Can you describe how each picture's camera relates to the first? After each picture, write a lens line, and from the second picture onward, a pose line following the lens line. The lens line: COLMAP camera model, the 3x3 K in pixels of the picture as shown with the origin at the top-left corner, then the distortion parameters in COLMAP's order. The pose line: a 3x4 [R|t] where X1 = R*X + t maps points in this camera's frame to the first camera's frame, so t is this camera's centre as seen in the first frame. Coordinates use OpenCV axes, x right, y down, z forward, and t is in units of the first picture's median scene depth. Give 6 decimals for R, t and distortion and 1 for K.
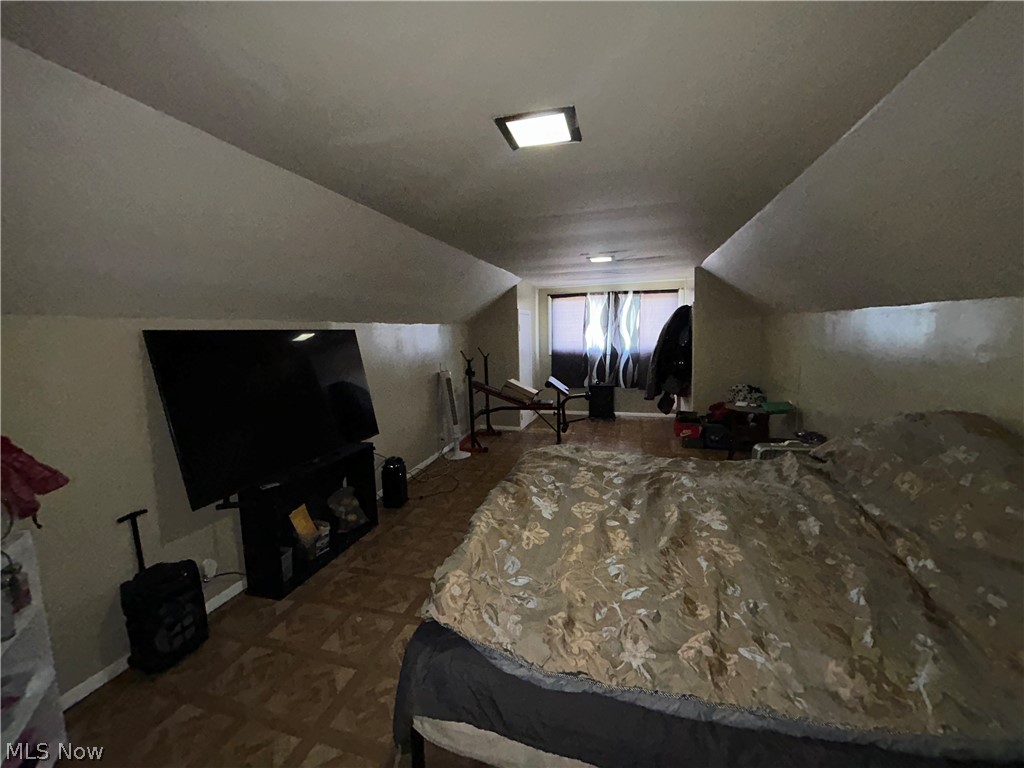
lens RADIAL K [[413.3, 0, 511.8], [0, 413.3, 381.0], [0, 0, 1]] dist [0.001697, 0.000023]
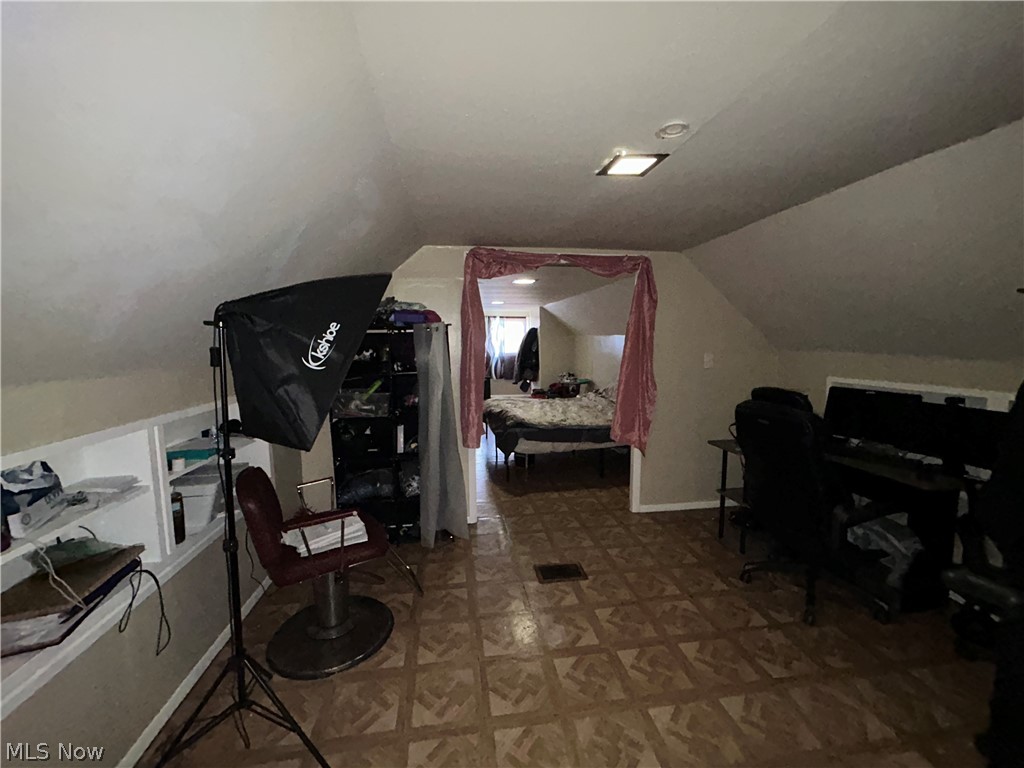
lens RADIAL K [[413.3, 0, 511.6], [0, 413.3, 384.9], [0, 0, 1]] dist [0.001697, 0.000023]
pose [[0.911219, -0.007994, 0.411846, -0.373141], [0.016694, 0.999707, -0.017531, 0.081263], [-0.411585, 0.022850, 0.911085, -0.512883]]
